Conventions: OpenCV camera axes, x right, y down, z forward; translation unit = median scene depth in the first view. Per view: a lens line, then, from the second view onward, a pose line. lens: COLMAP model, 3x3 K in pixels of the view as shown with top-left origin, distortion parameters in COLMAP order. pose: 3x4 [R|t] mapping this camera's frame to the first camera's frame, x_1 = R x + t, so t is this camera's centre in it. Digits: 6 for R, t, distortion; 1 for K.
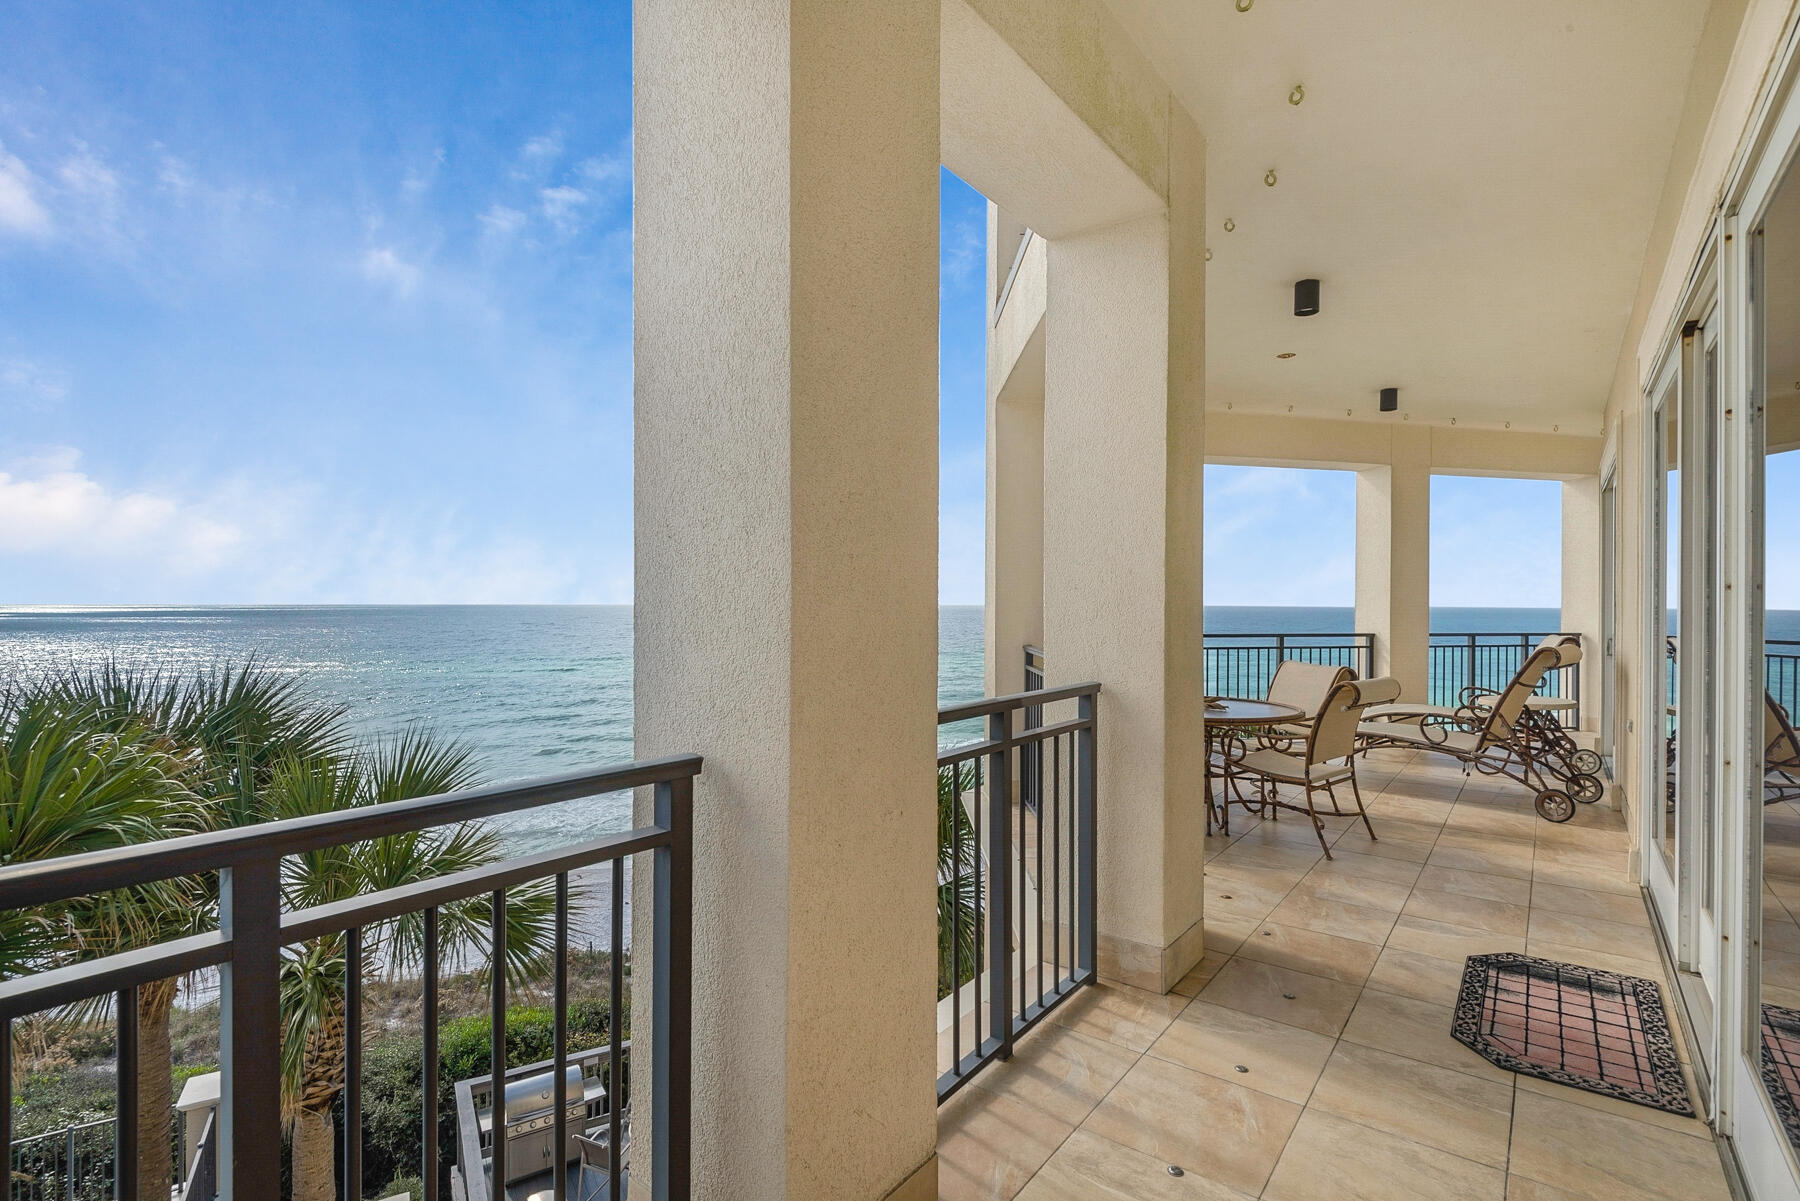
lens RADIAL K [[850.9, 0, 912.7], [0, 850.9, 609.7], [0, 0, 1]] dist [0.025074, -0.019609]
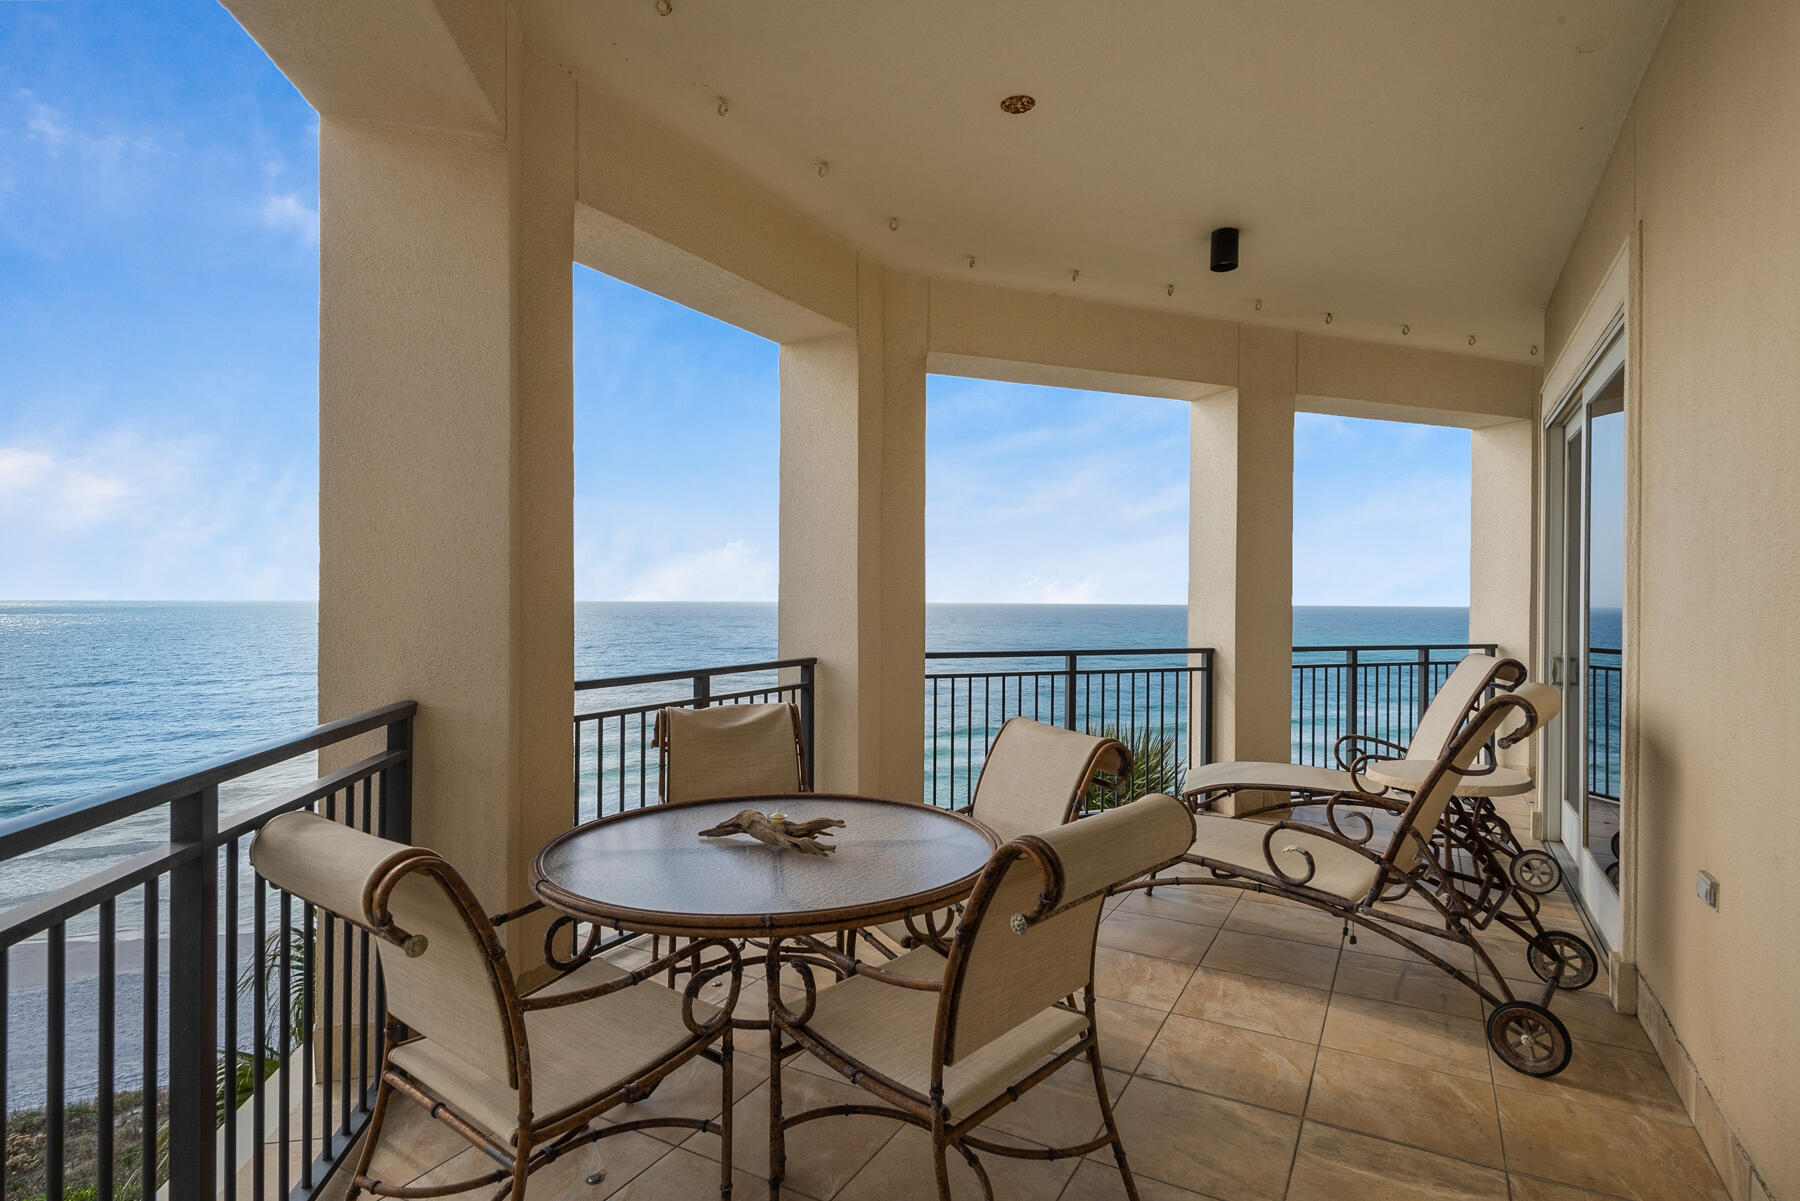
lens RADIAL K [[891.5, 0, 907.1], [0, 891.5, 627.9], [0, 0, 1]] dist [0.011350, -0.024590]
pose [[0.992256, -0.007713, 0.123971, 0.228150], [0.005384, 0.999803, 0.019109, -0.001770], [-0.124094, -0.018294, 0.992102, 0.362972]]
